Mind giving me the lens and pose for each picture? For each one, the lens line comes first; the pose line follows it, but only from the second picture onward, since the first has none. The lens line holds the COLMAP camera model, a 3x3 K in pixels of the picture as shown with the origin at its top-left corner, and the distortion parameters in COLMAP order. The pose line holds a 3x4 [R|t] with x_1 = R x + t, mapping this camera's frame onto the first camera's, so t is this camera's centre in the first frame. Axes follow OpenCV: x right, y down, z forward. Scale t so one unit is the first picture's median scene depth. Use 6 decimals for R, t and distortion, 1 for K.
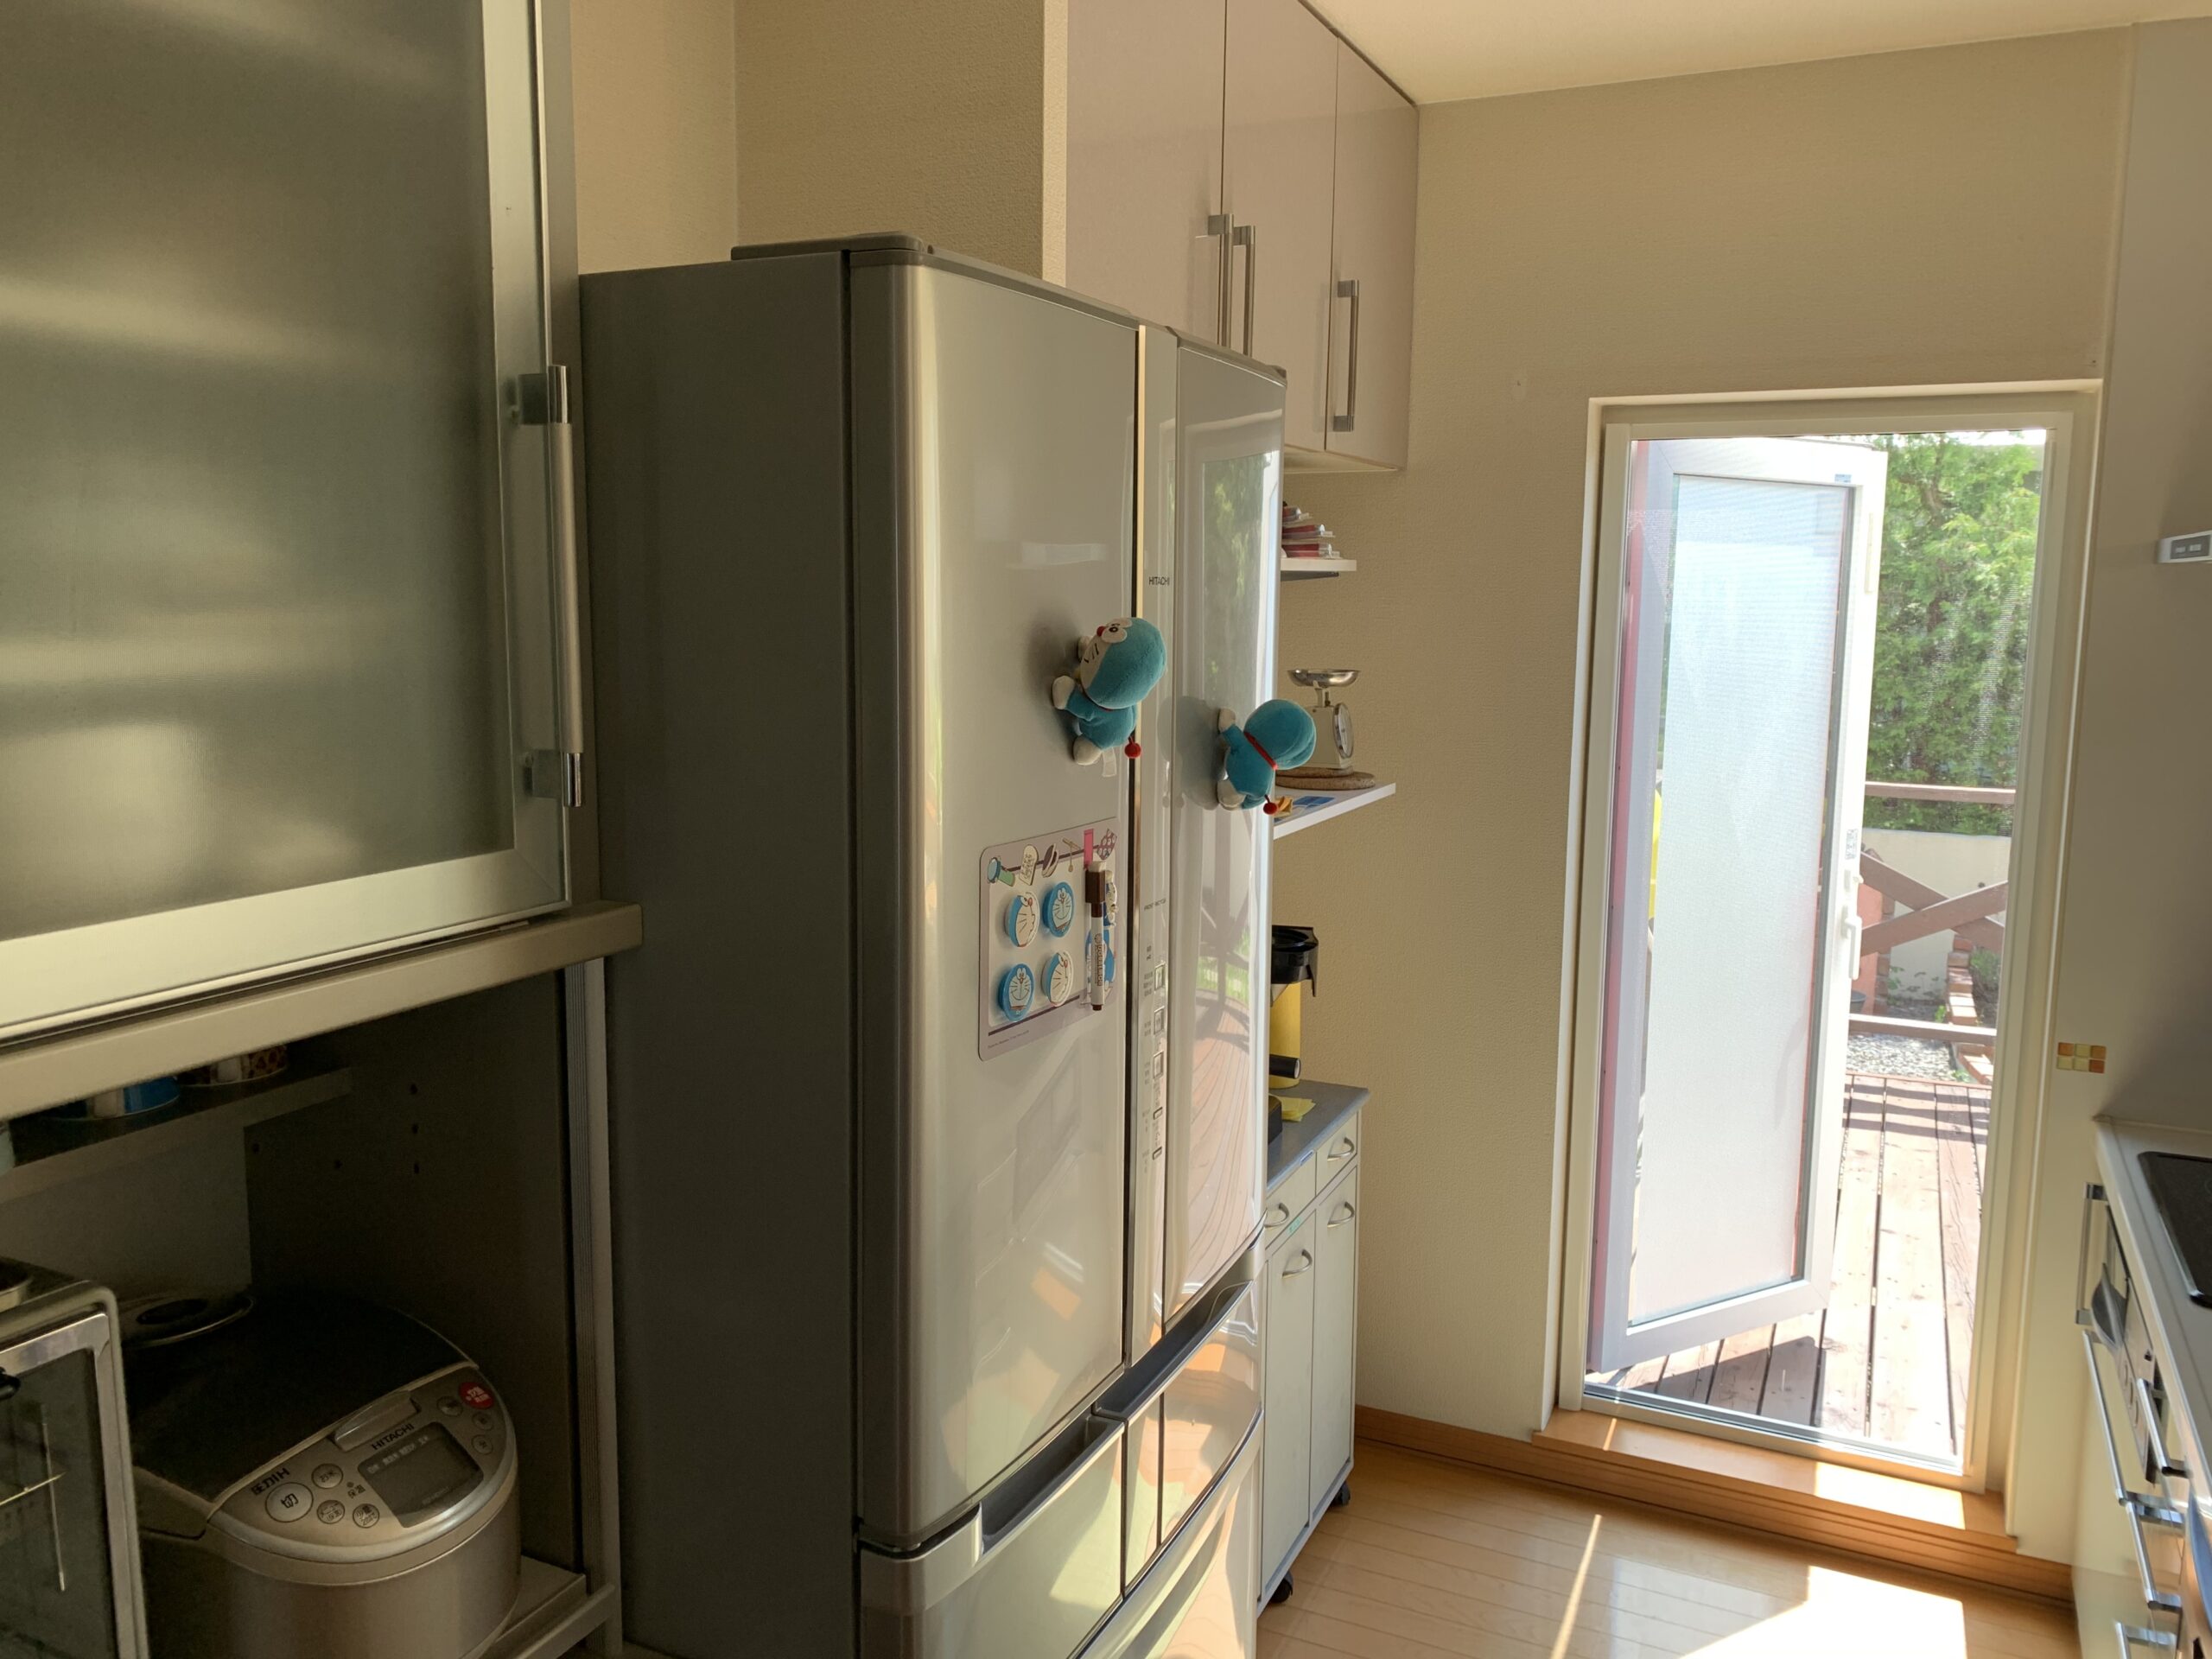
lens RADIAL K [[1695.9, 0, 1106.0], [0, 1695.9, 829.5], [0, 0, 1]] dist [0.001393, -0.000732]
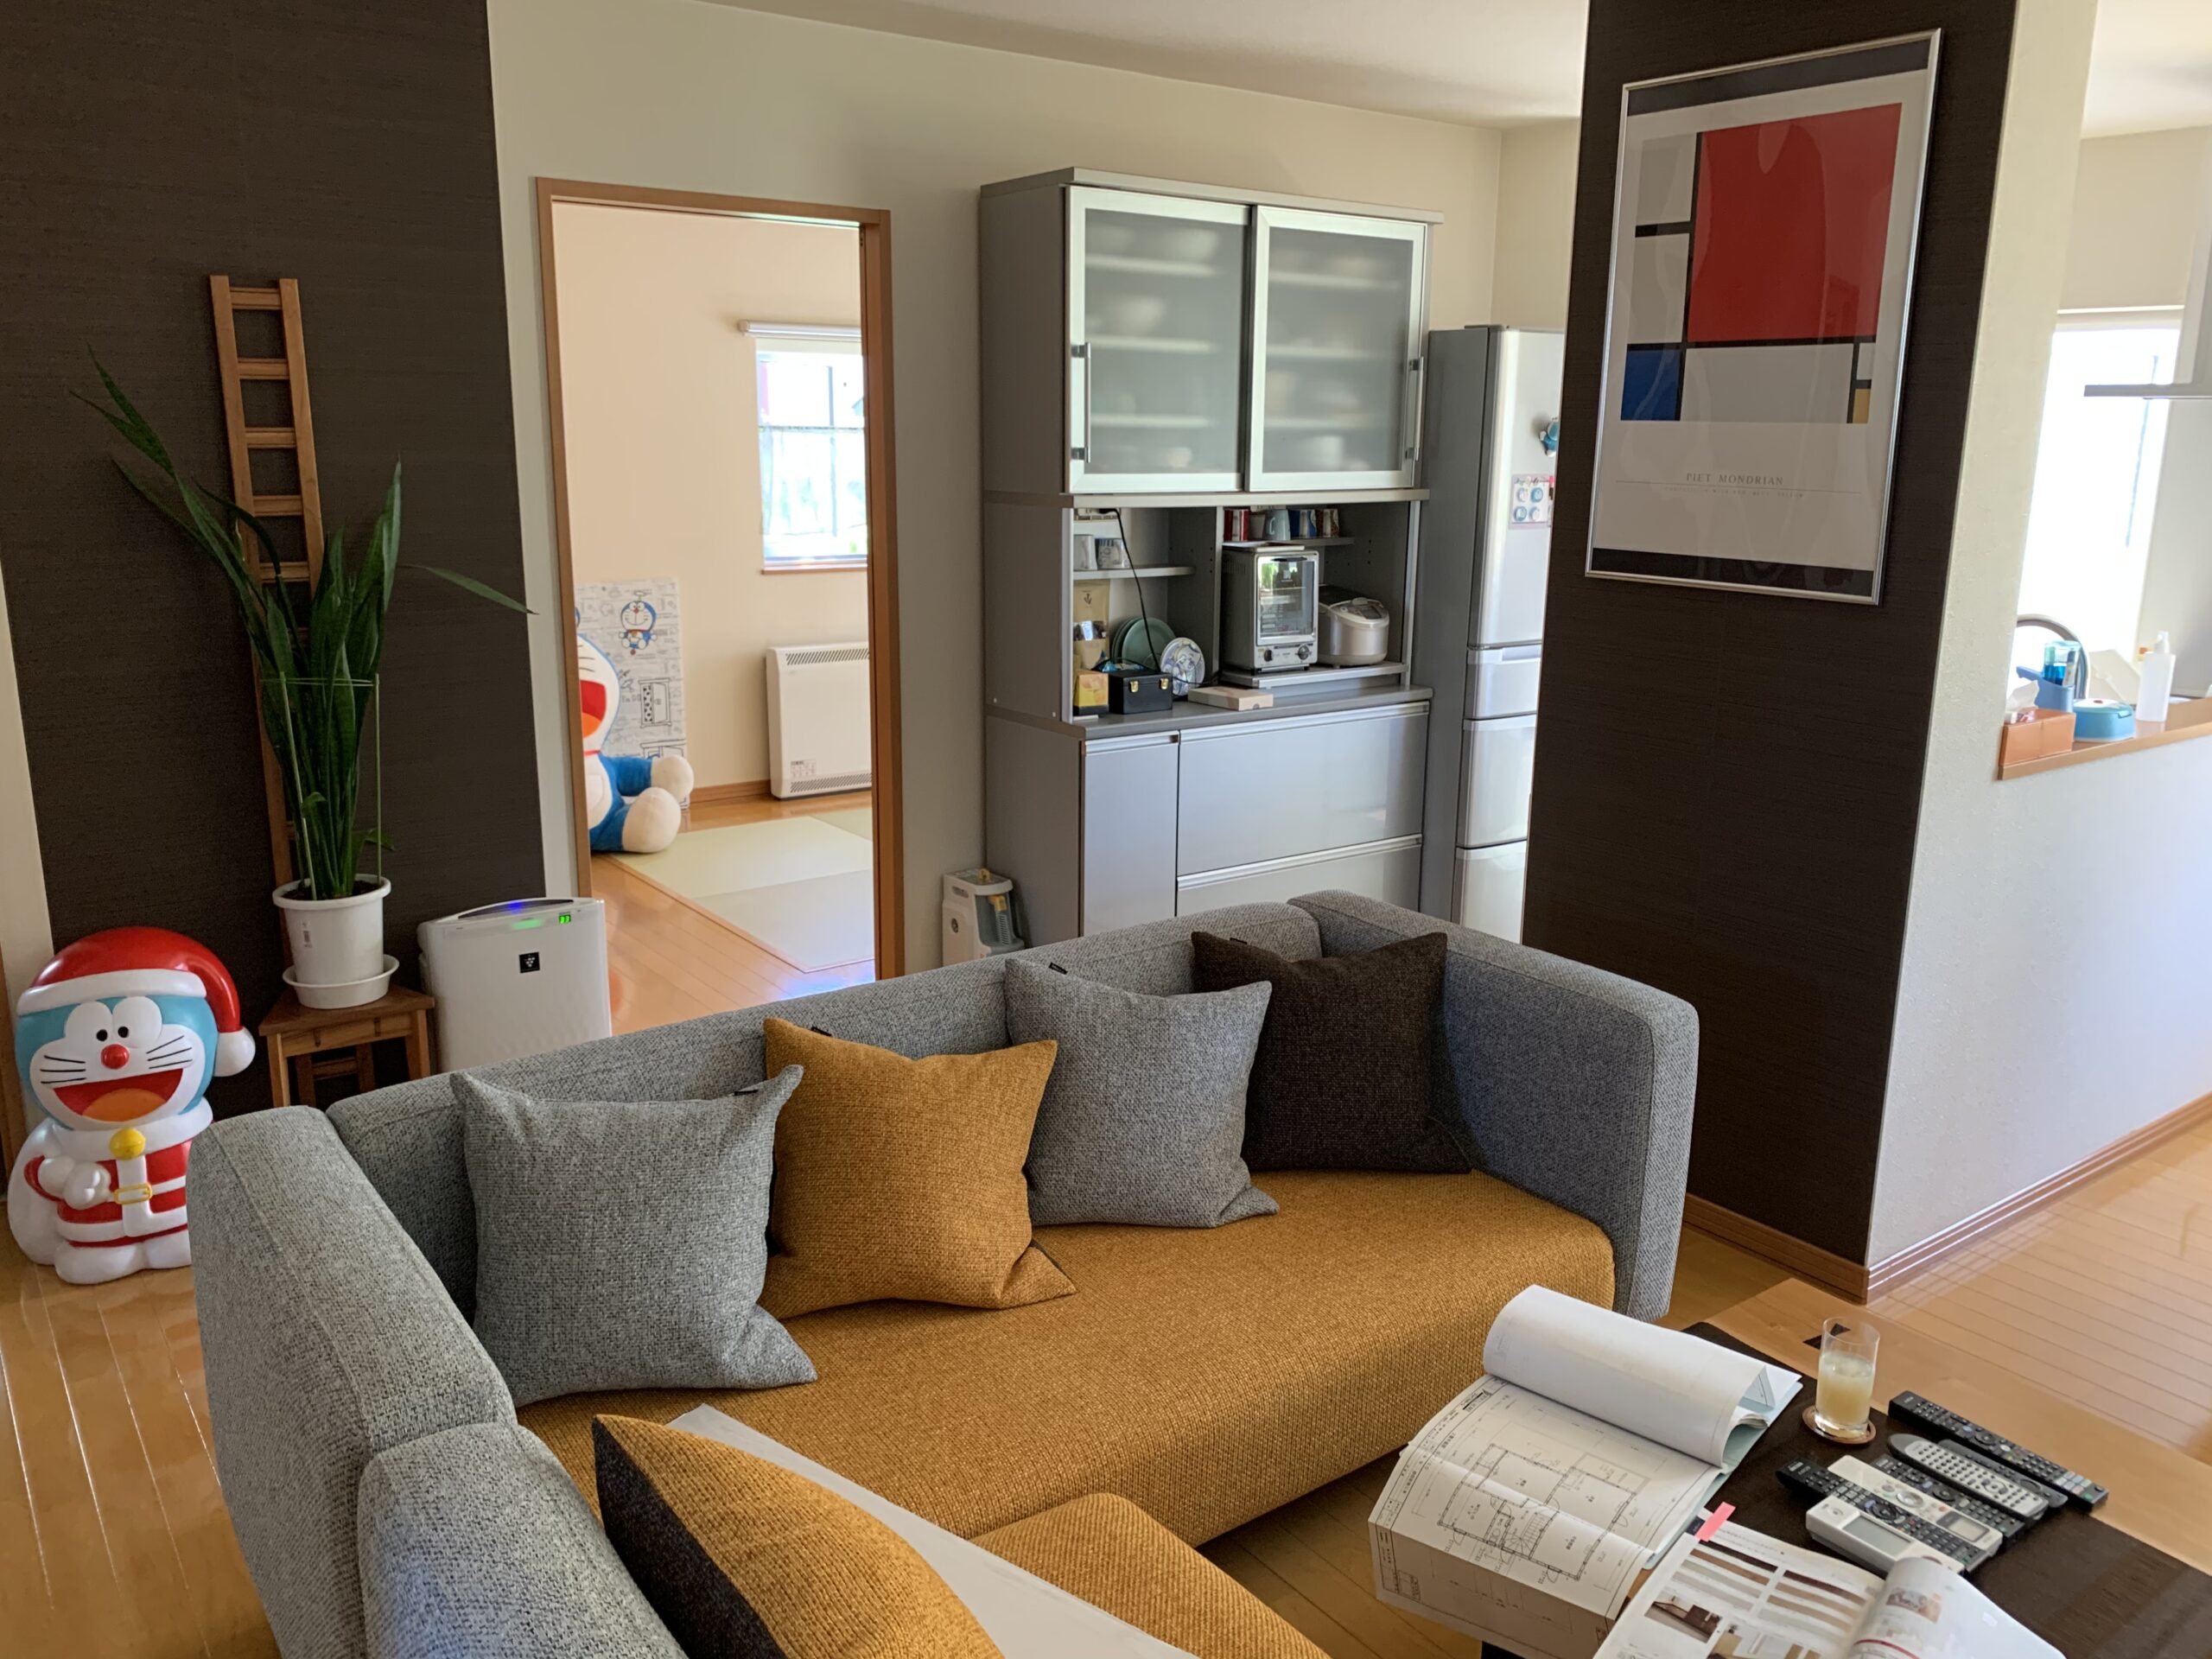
lens RADIAL K [[1695.9, 0, 1106.0], [0, 1695.9, 829.5], [0, 0, 1]] dist [0.001393, -0.000732]
pose [[0.878946, 0.111922, -0.463602, 1.056359], [-0.070358, 0.991867, 0.106062, 0.497573], [0.471702, -0.060604, 0.879673, -3.100110]]
